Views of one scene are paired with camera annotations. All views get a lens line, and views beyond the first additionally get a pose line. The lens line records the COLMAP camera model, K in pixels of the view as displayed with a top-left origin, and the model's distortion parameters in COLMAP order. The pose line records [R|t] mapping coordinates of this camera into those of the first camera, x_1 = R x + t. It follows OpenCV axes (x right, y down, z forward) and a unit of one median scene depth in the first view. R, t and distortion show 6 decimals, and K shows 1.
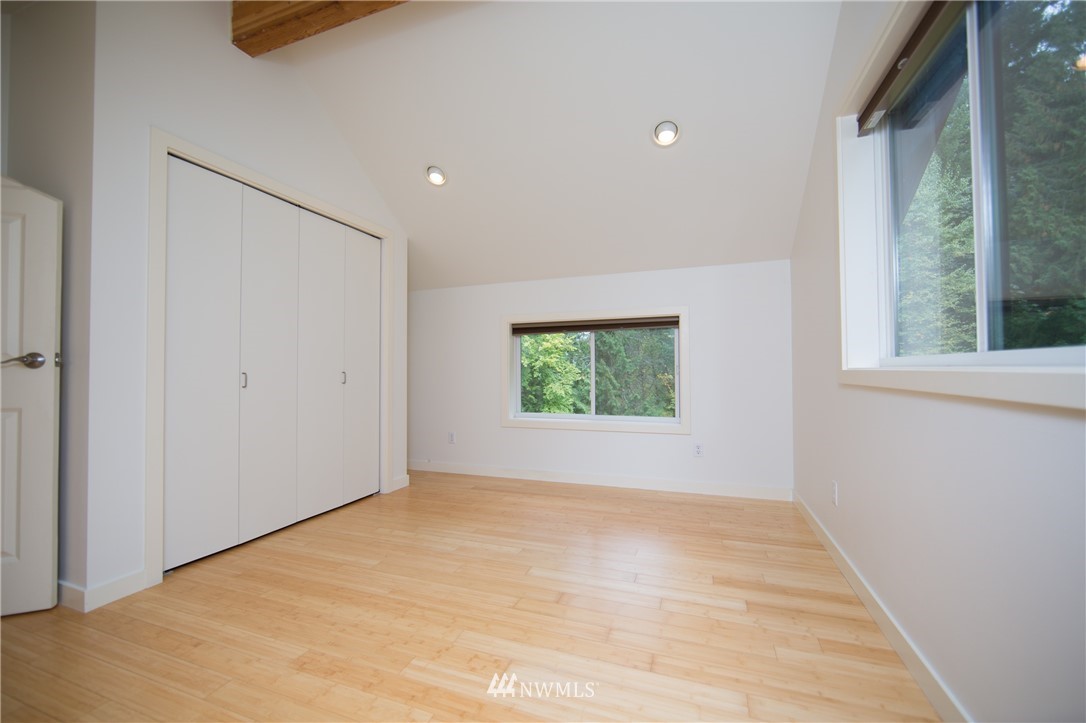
lens RADIAL K [[433.7, 0, 541.3], [0, 433.7, 362.2], [0, 0, 1]] dist [-0.000528, 0.000136]
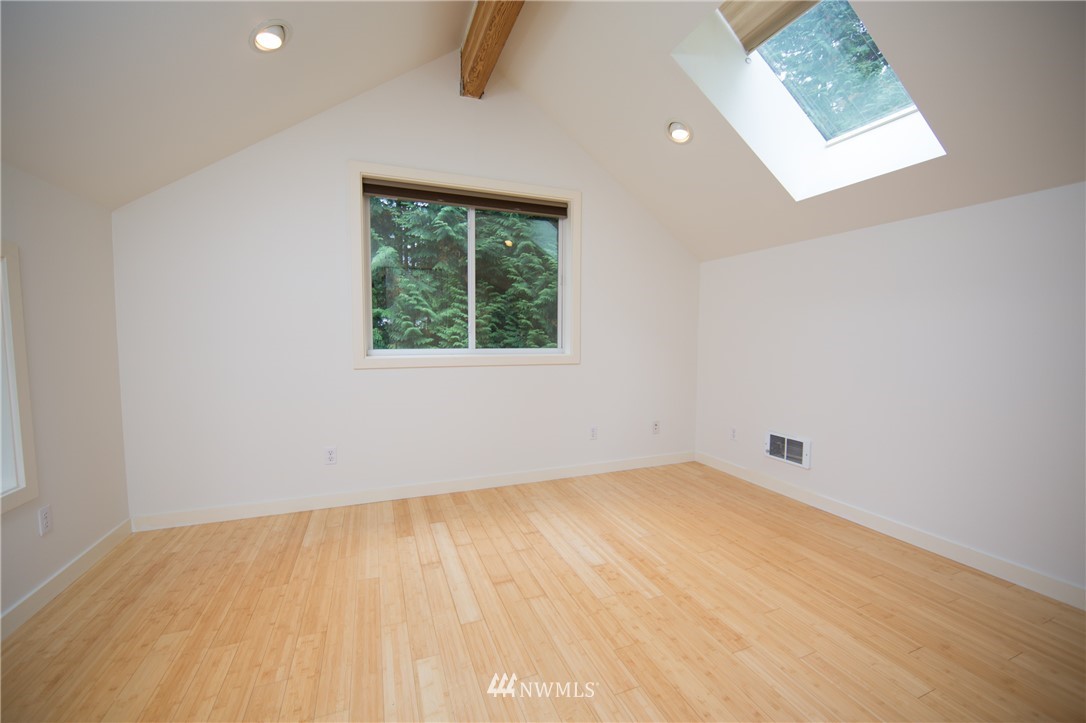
lens RADIAL K [[433.7, 0, 541.3], [0, 433.7, 362.2], [0, 0, 1]] dist [-0.000528, 0.000136]
pose [[-0.666118, -0.040372, 0.744753, -0.888270], [-0.012852, 0.999007, 0.042660, -0.044303], [-0.745736, 0.018845, -0.665975, 1.840637]]
